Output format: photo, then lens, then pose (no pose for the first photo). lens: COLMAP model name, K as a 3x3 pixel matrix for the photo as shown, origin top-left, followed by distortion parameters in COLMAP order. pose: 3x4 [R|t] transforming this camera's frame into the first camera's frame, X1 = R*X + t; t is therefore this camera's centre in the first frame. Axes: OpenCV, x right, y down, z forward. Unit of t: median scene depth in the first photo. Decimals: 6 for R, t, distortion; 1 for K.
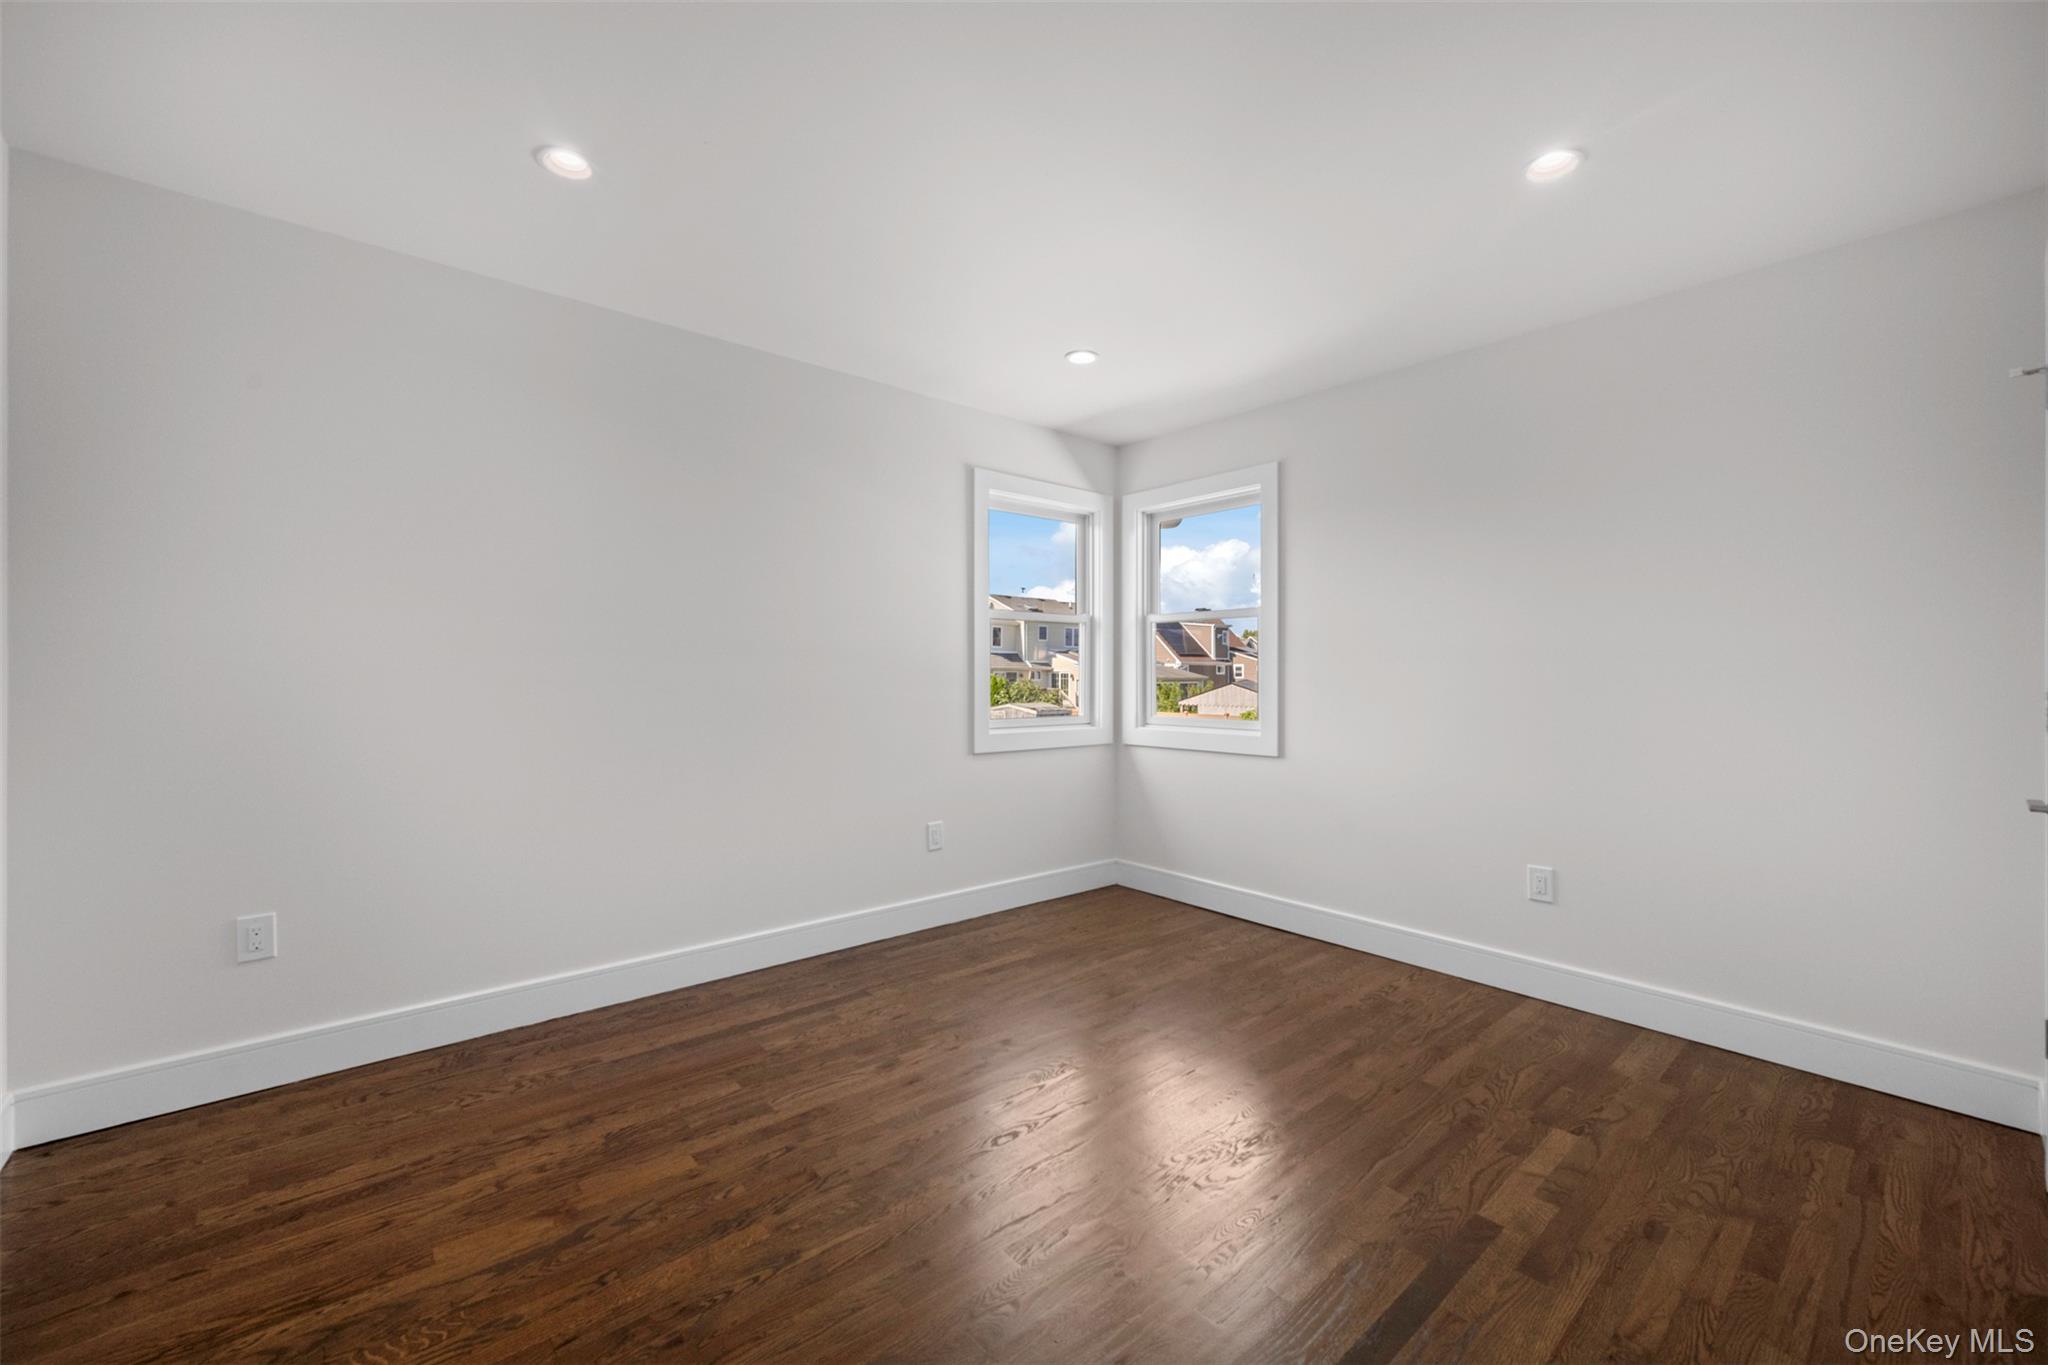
lens RADIAL K [[823.9, 0, 1021.2], [0, 823.9, 673.6], [0, 0, 1]] dist [0.001603, -0.000027]
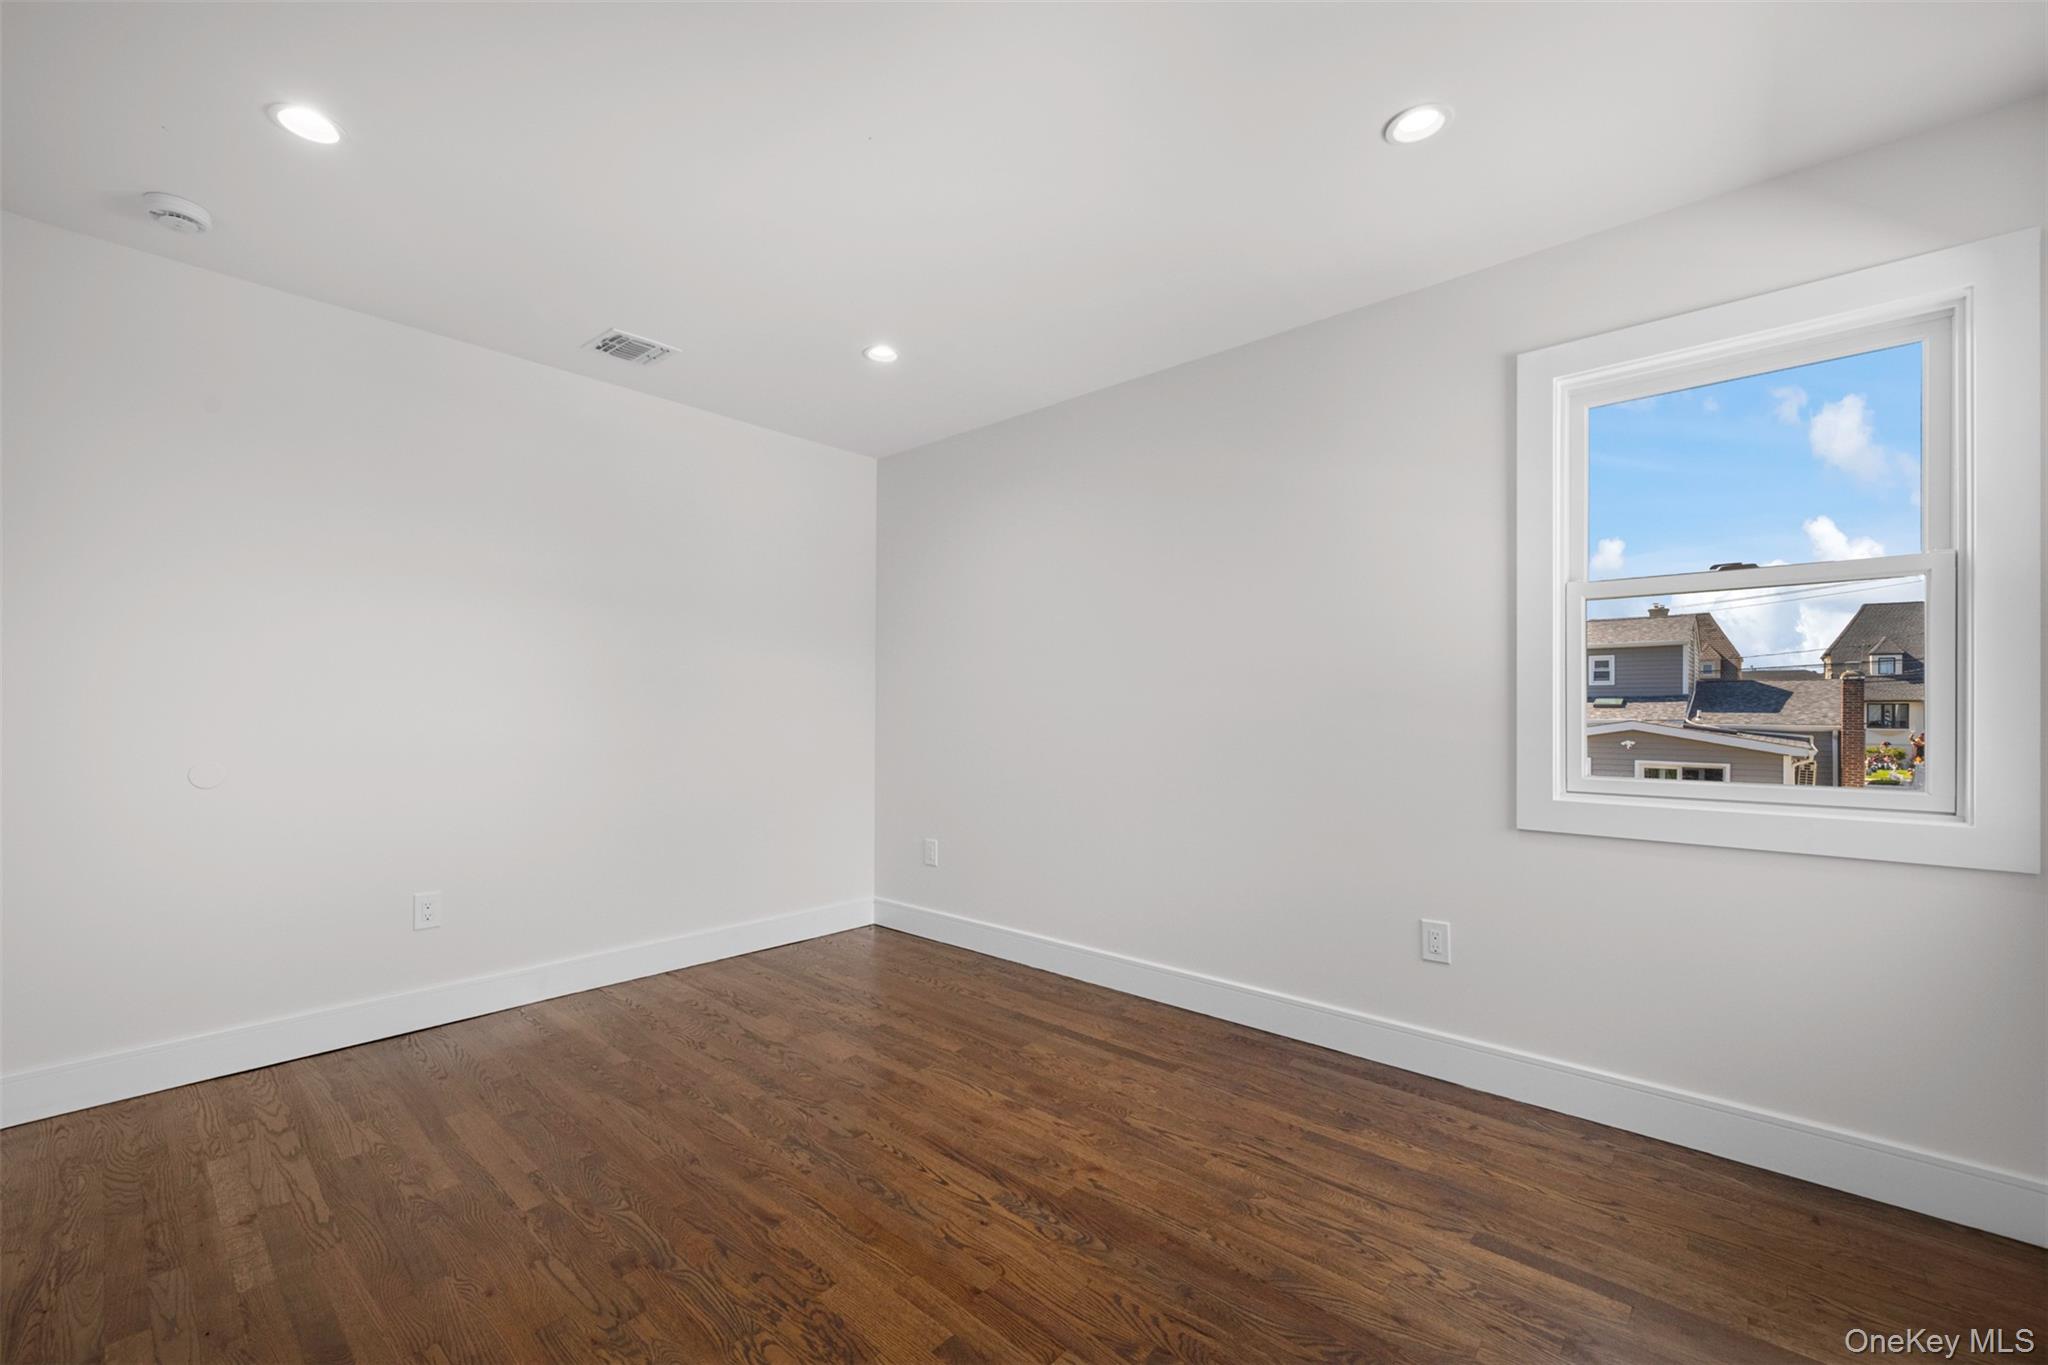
lens RADIAL K [[823.9, 0, 988.9], [0, 823.9, 714.7], [0, 0, 1]] dist [0.001603, -0.000027]
pose [[0.112934, 0.005786, -0.993586, 0.701851], [0.003171, 0.999976, 0.006184, 0.011843], [0.993597, -0.003849, 0.112913, 0.771951]]
